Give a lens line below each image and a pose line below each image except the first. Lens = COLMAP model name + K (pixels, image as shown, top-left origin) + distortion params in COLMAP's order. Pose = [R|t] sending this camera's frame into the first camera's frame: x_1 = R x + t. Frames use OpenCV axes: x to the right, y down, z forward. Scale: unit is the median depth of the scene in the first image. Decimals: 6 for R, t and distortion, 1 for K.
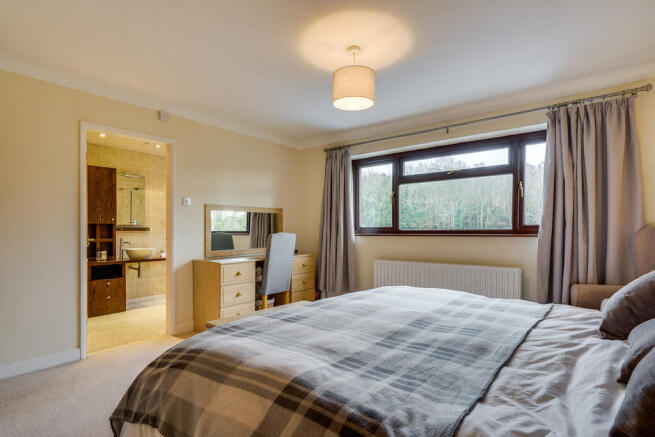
lens RADIAL K [[345.9, 0, 322.4], [0, 345.9, 232.1], [0, 0, 1]] dist [-0.000046, 0.000002]
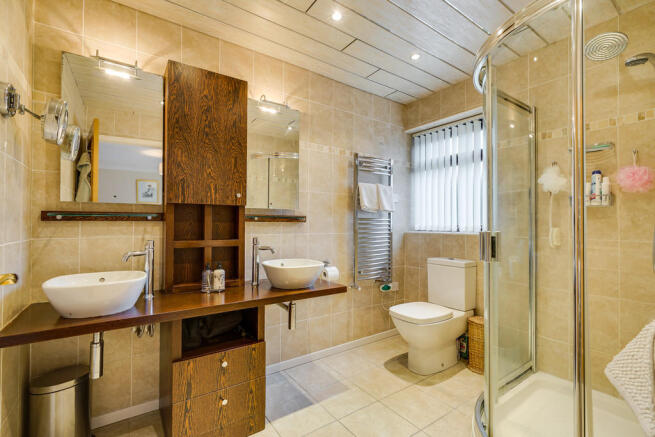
lens RADIAL K [[298.7, 0, 326.4], [0, 298.7, 218.8], [0, 0, 1]] dist [-0.000306, 0.000208]
pose [[0.961585, 0.004983, -0.274462, -0.394518], [-0.009010, 0.999869, -0.013413, -0.003385], [0.274359, 0.015371, 0.961504, 0.664986]]
